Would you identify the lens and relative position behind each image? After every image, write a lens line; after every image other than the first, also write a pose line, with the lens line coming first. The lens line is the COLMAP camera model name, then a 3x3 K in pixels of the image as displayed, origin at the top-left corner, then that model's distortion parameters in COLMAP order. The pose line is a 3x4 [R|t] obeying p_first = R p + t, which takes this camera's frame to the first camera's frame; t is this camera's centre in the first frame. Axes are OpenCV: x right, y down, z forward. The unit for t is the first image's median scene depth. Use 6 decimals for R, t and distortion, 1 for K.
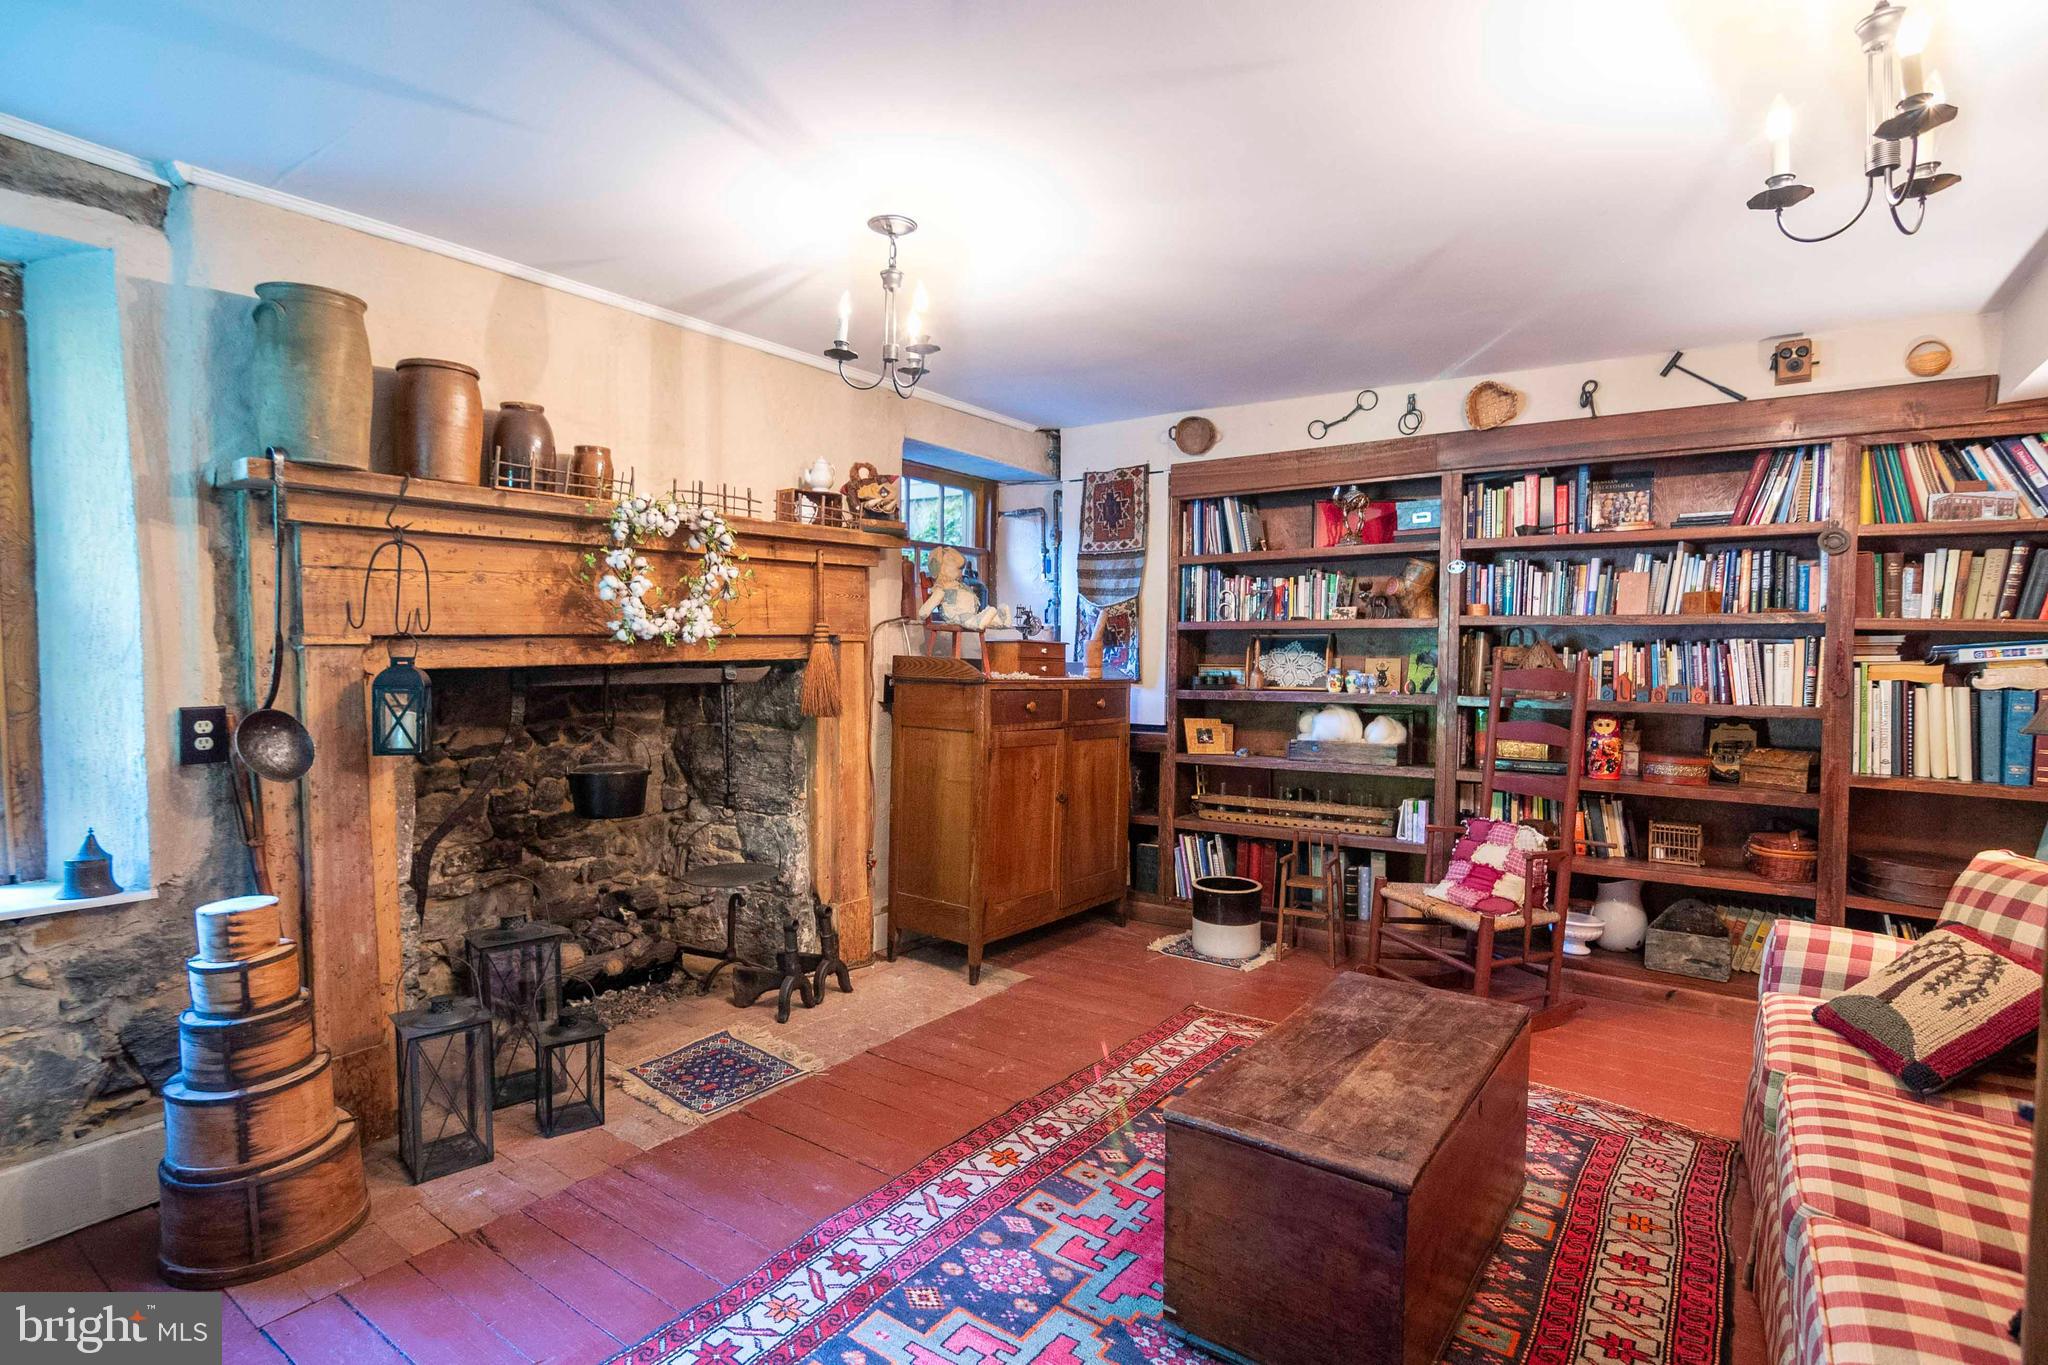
lens RADIAL K [[985.6, 0, 1025.9], [0, 985.6, 682.8], [0, 0, 1]] dist [-0.020484, 0.001019]
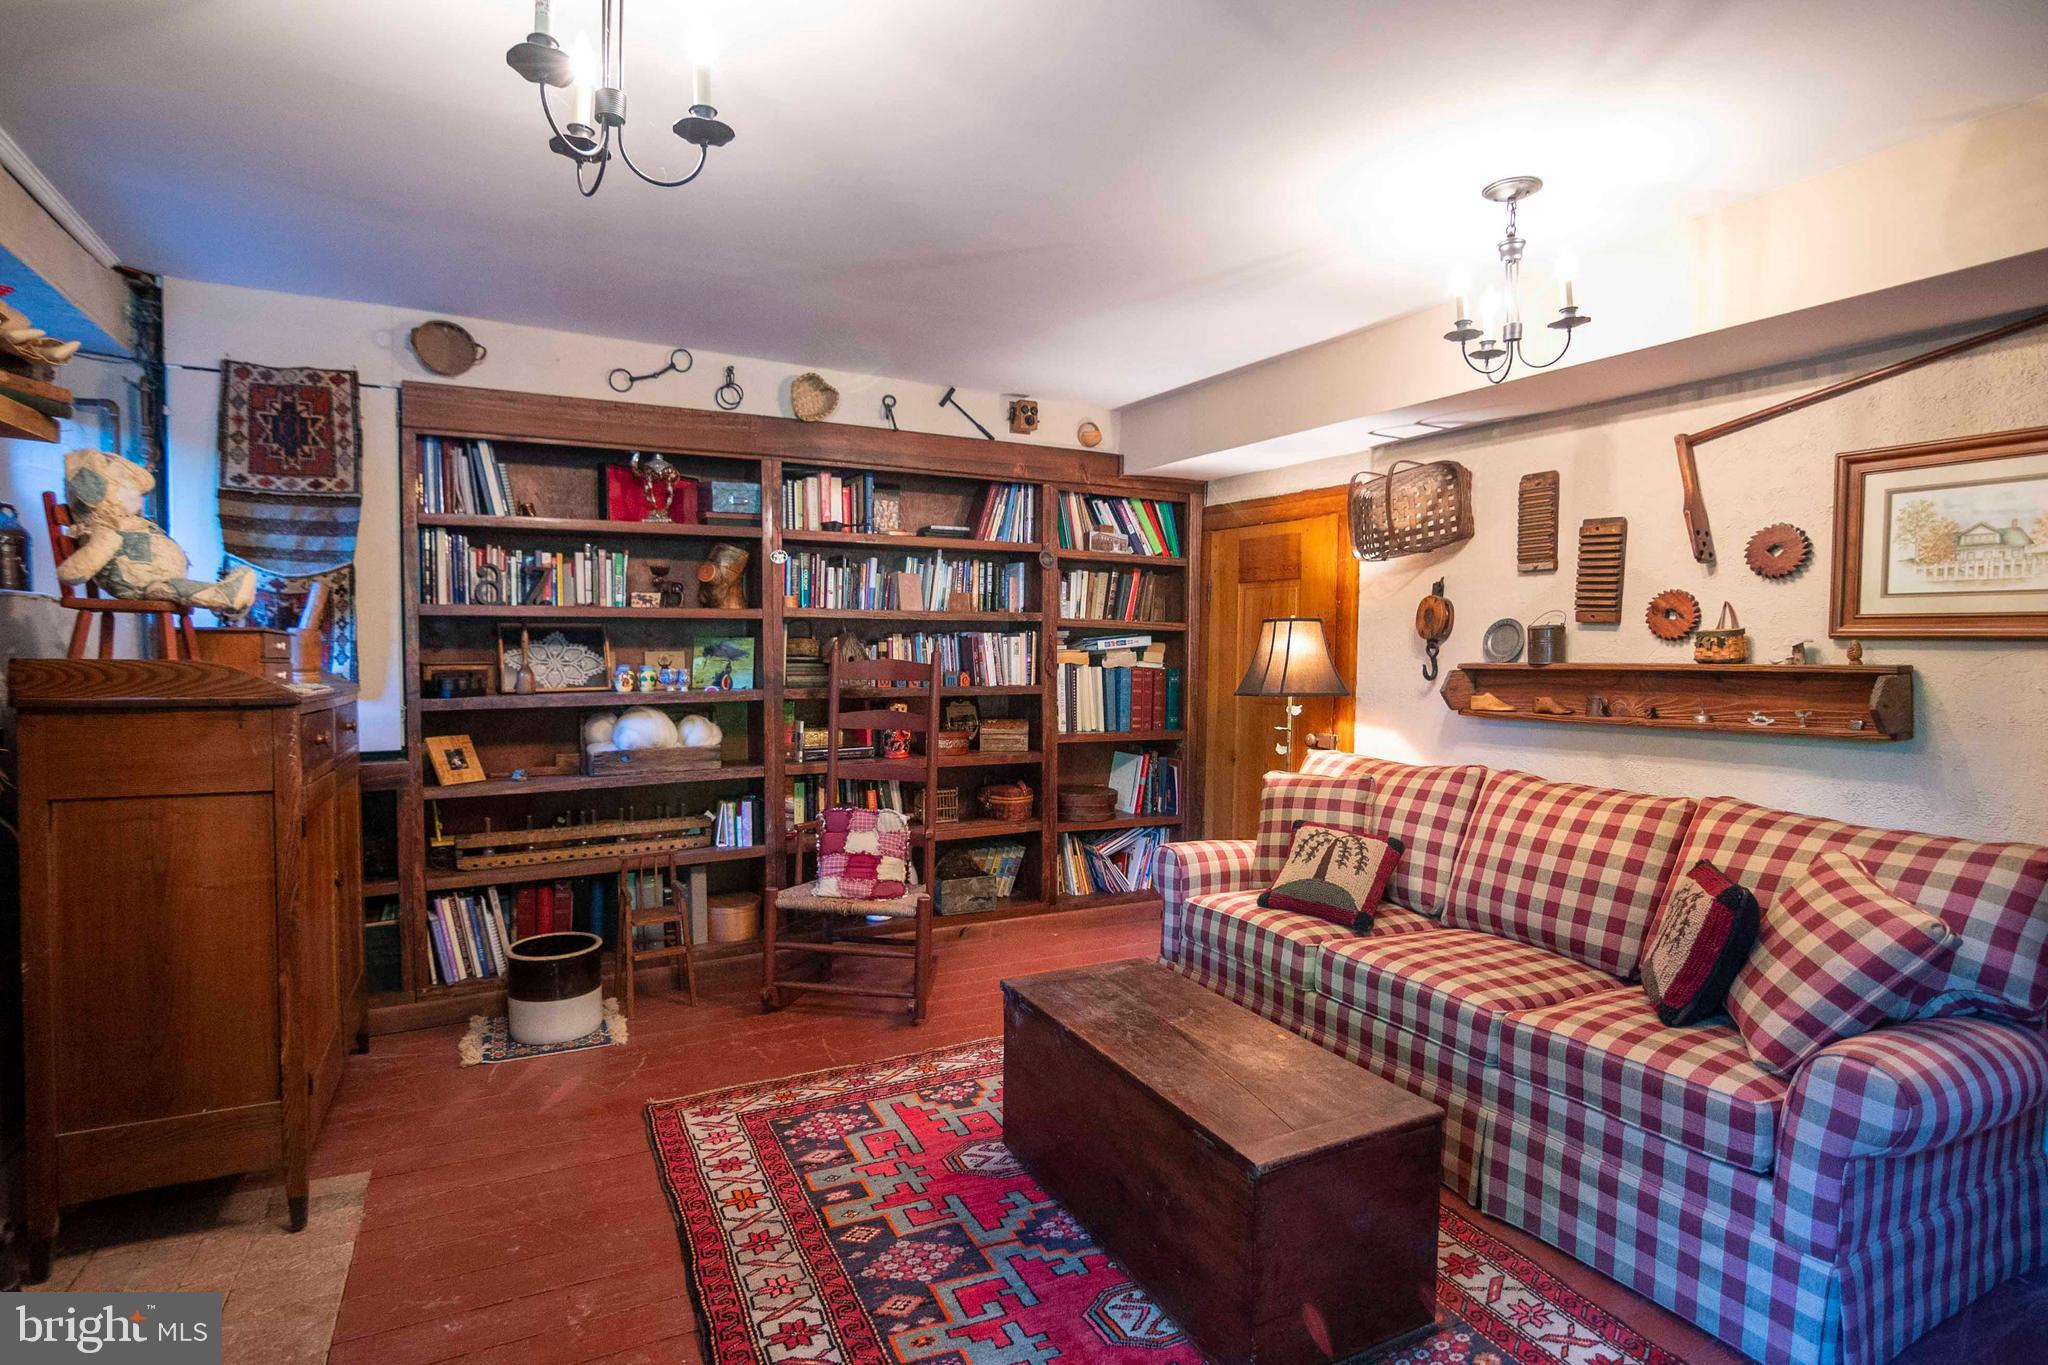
lens RADIAL K [[985.6, 0, 1024.5], [0, 985.6, 684.3], [0, 0, 1]] dist [-0.020484, 0.001019]
pose [[0.473141, -0.041593, 0.880004, -0.300335], [0.029119, 0.999077, 0.031565, -0.015000], [-0.880506, 0.010690, 0.473915, 0.315115]]
